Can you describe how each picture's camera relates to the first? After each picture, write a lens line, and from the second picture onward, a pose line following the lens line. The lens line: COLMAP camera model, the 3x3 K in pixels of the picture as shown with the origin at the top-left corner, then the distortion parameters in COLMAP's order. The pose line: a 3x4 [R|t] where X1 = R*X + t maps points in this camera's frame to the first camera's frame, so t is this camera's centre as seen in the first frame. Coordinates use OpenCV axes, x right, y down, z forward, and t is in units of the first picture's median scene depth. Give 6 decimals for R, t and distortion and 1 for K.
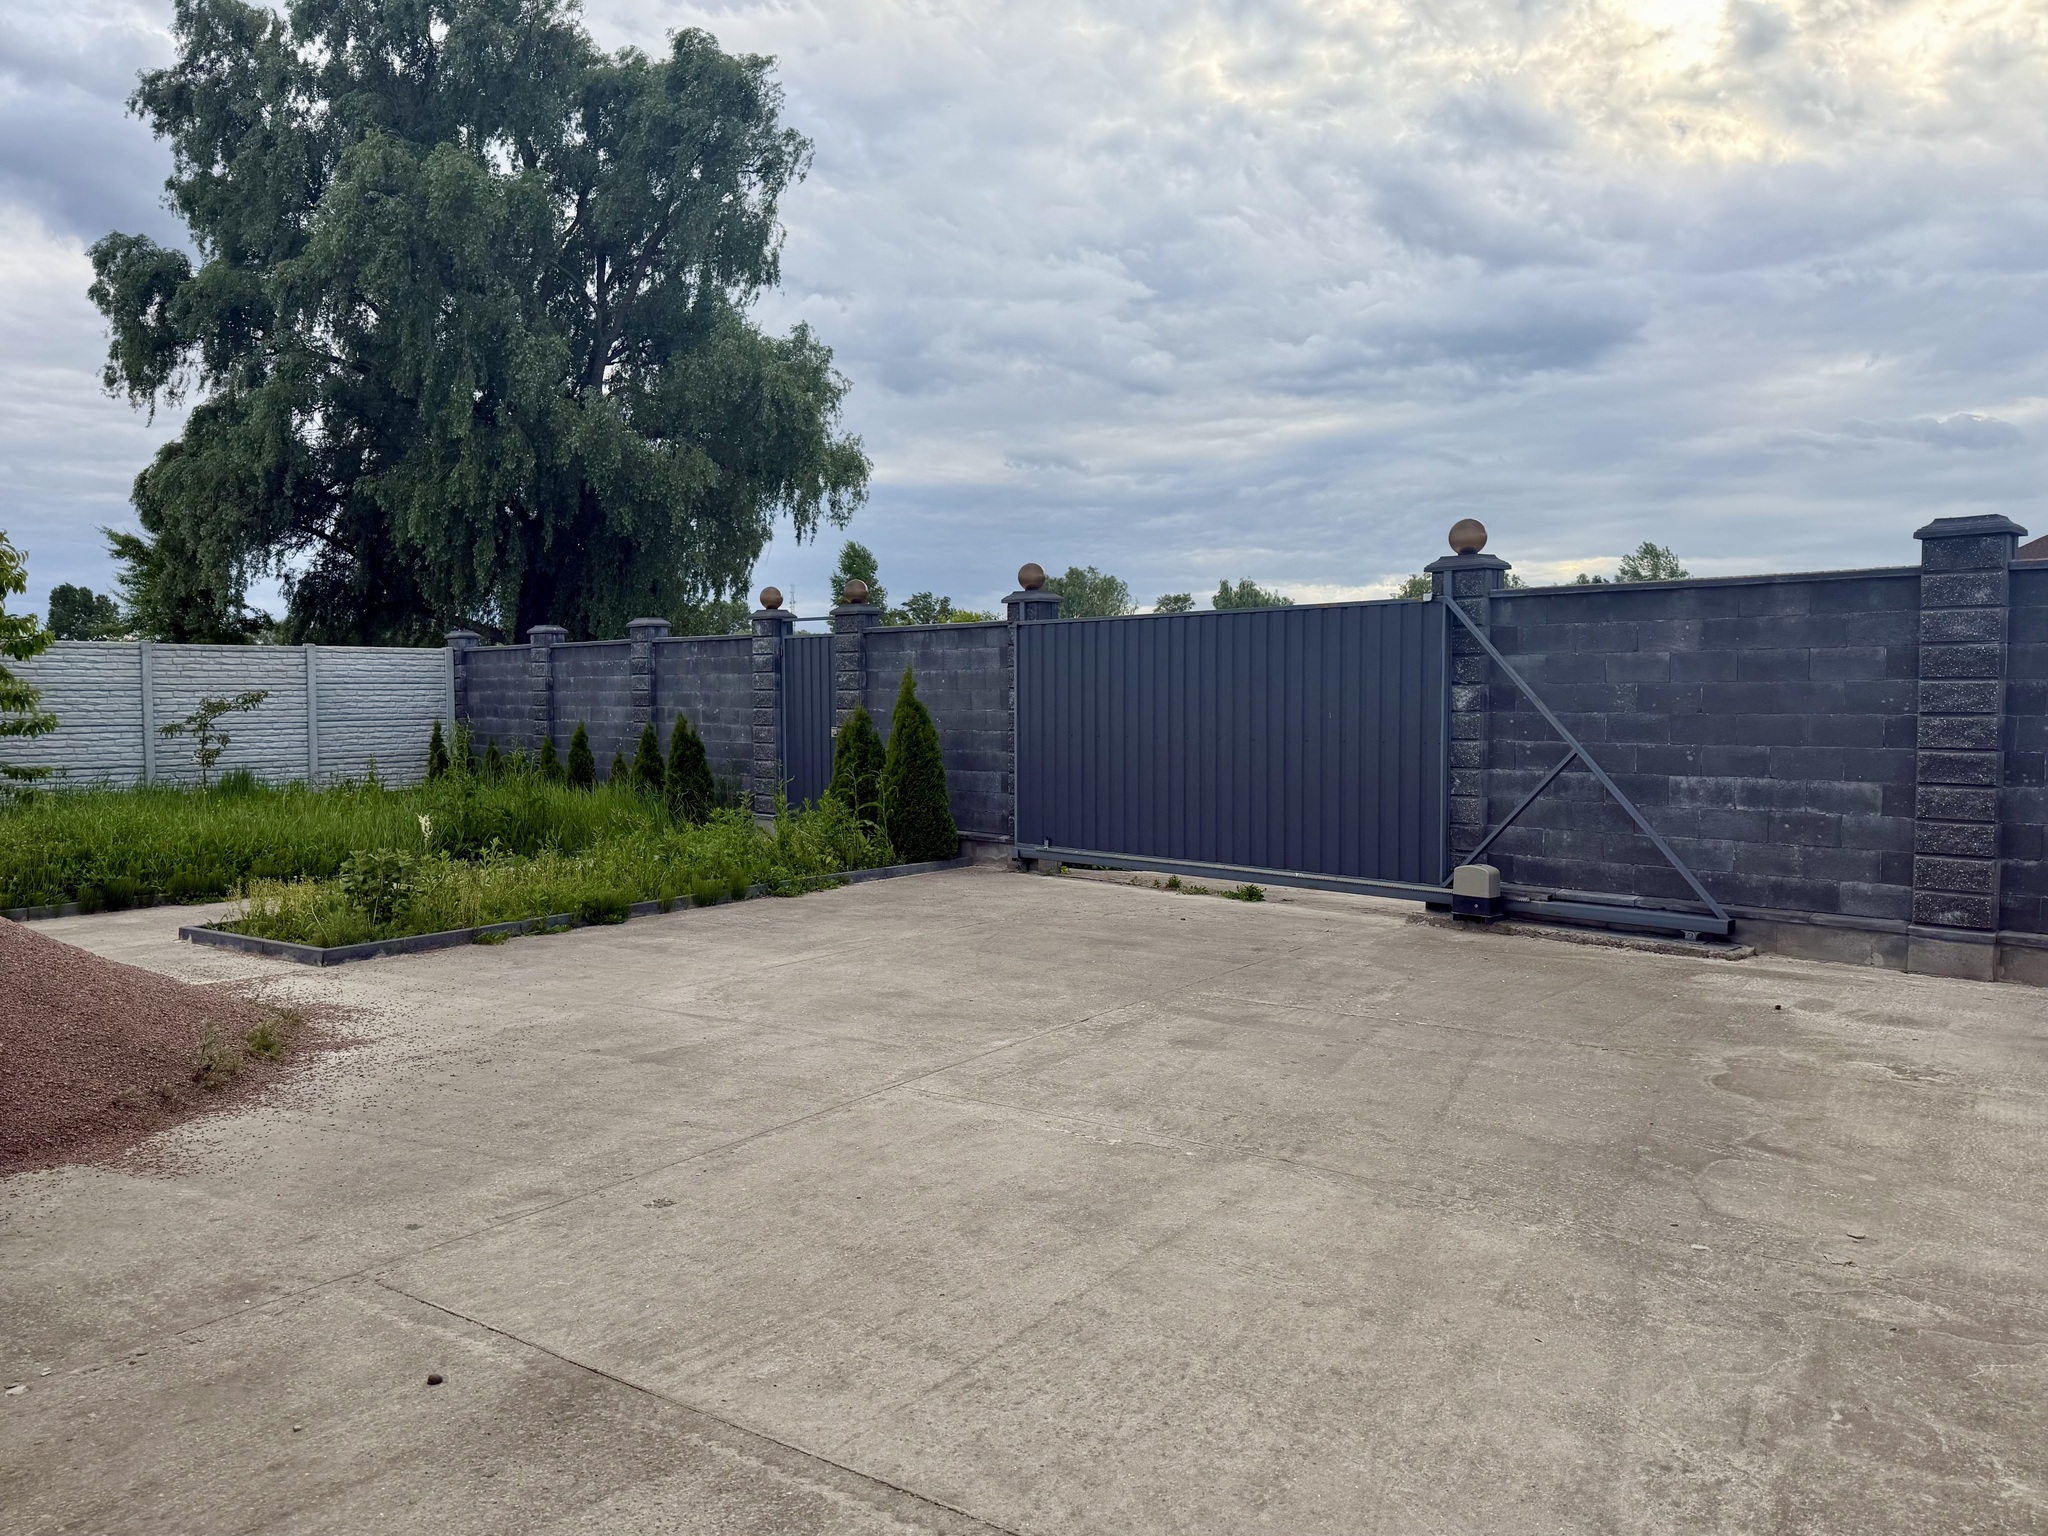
lens RADIAL K [[1509.0, 0, 1024.9], [0, 1509.0, 764.7], [0, 0, 1]] dist [0.006760, 0.007954]
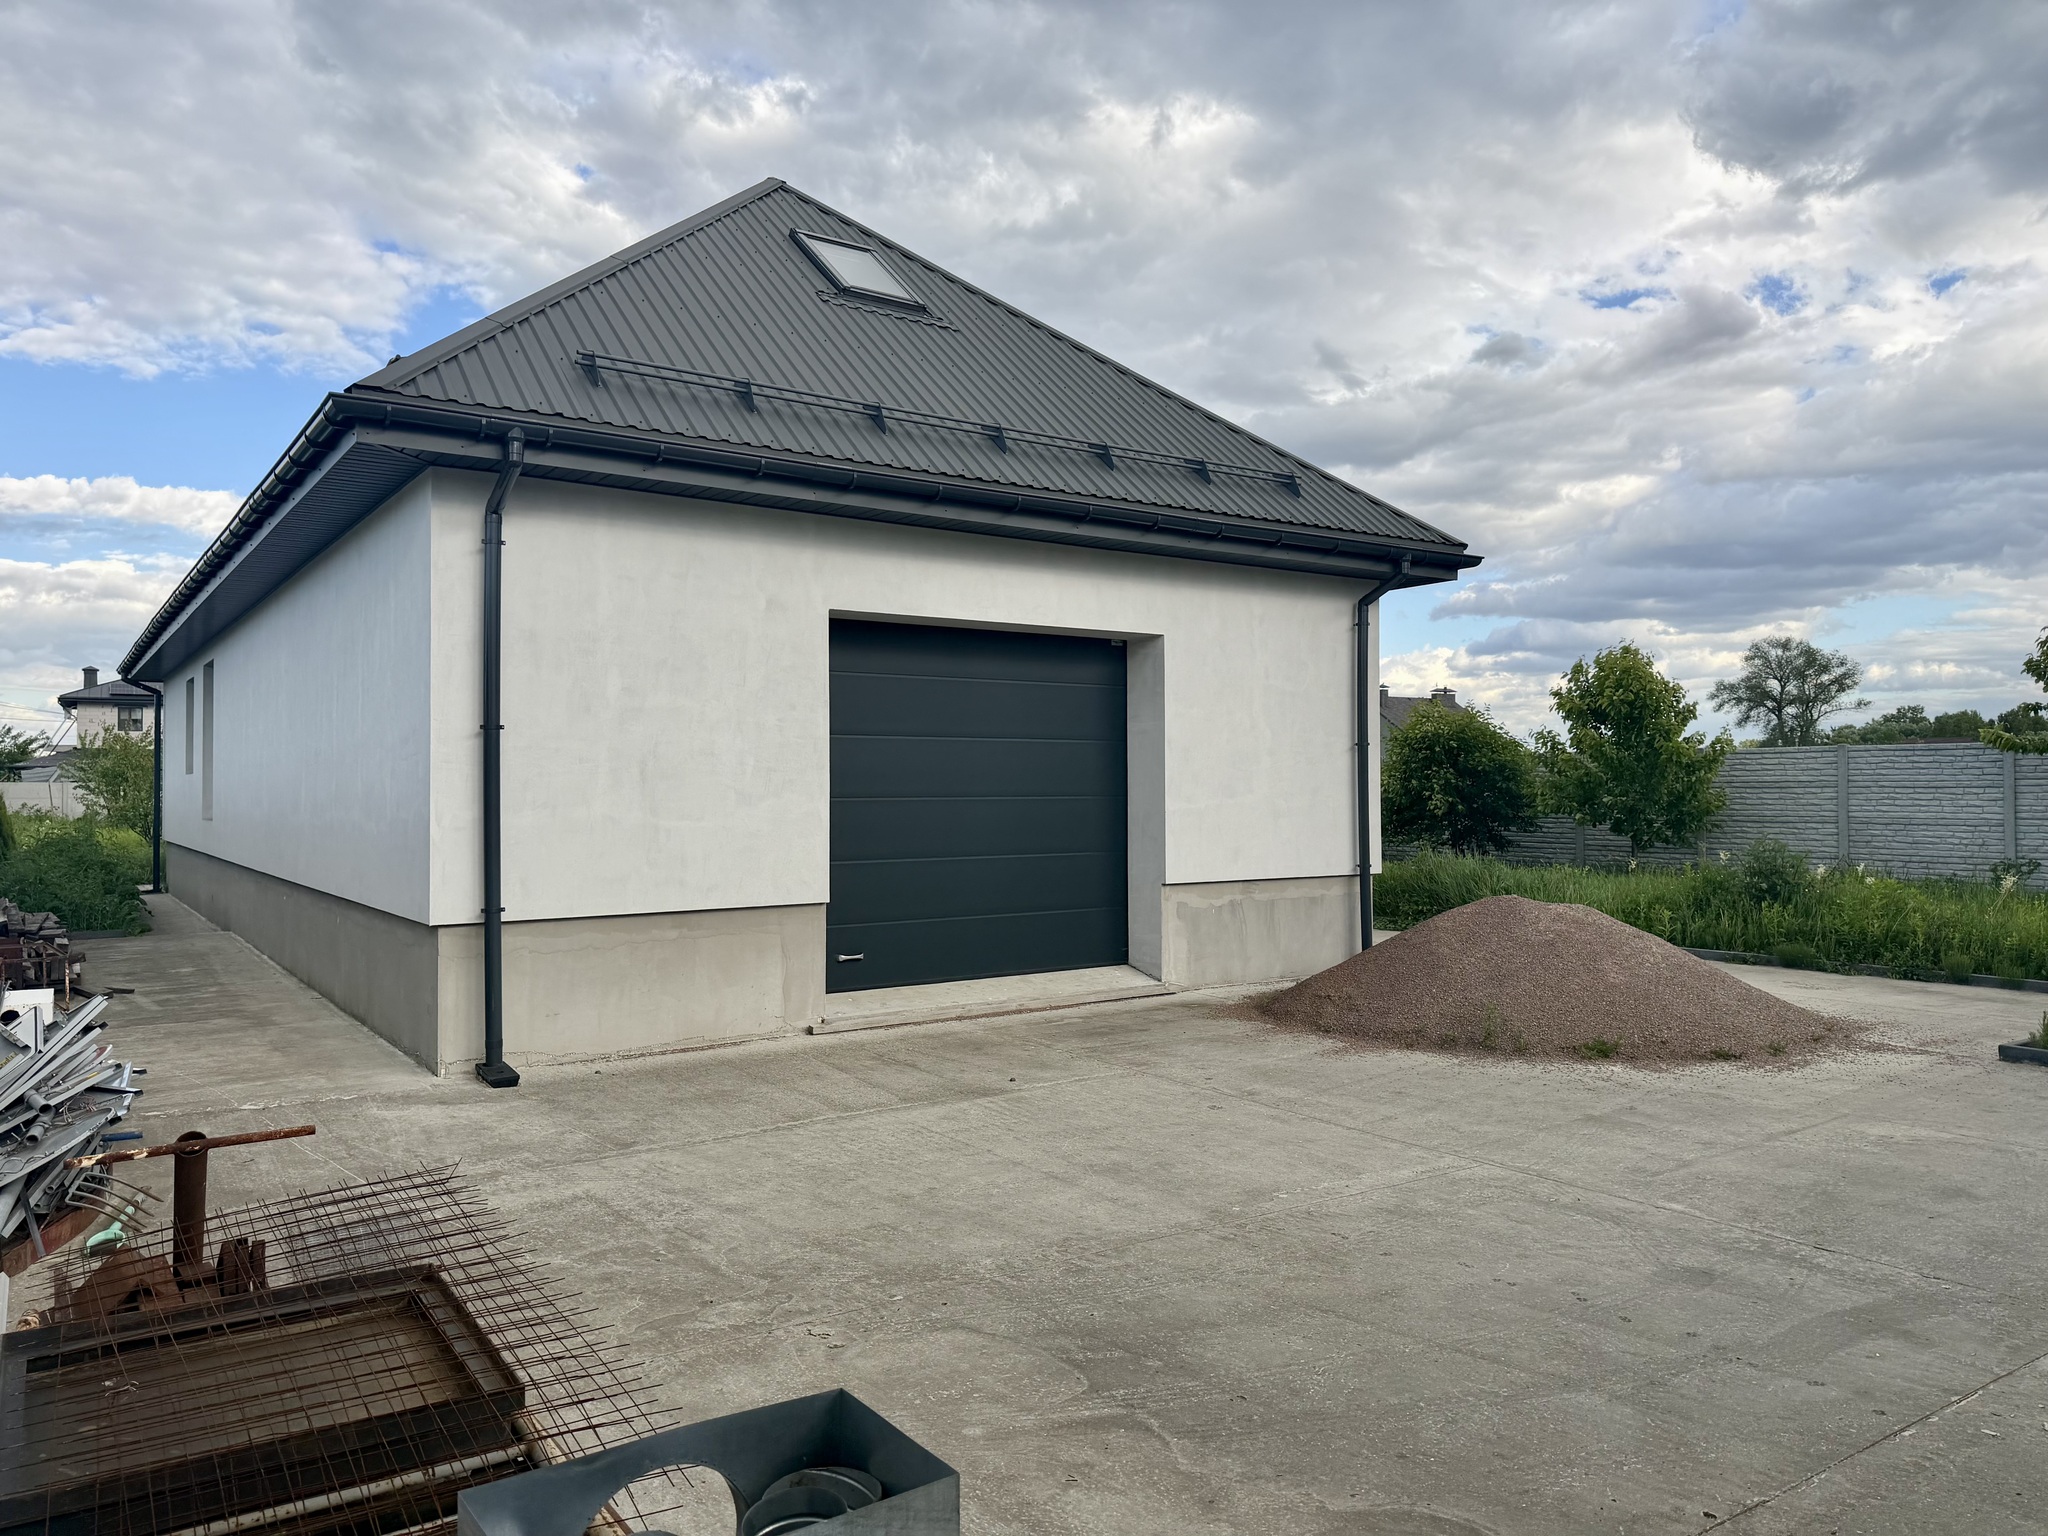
lens RADIAL K [[1427.0, 0, 1023.4], [0, 1427.0, 768.2], [0, 0, 1]] dist [-0.022377, -0.009926]
pose [[-0.341504, -0.019184, -0.939684, 1.317813], [-0.066813, 0.997758, 0.003912, -0.076399], [0.937503, 0.064119, -0.342020, 1.330785]]
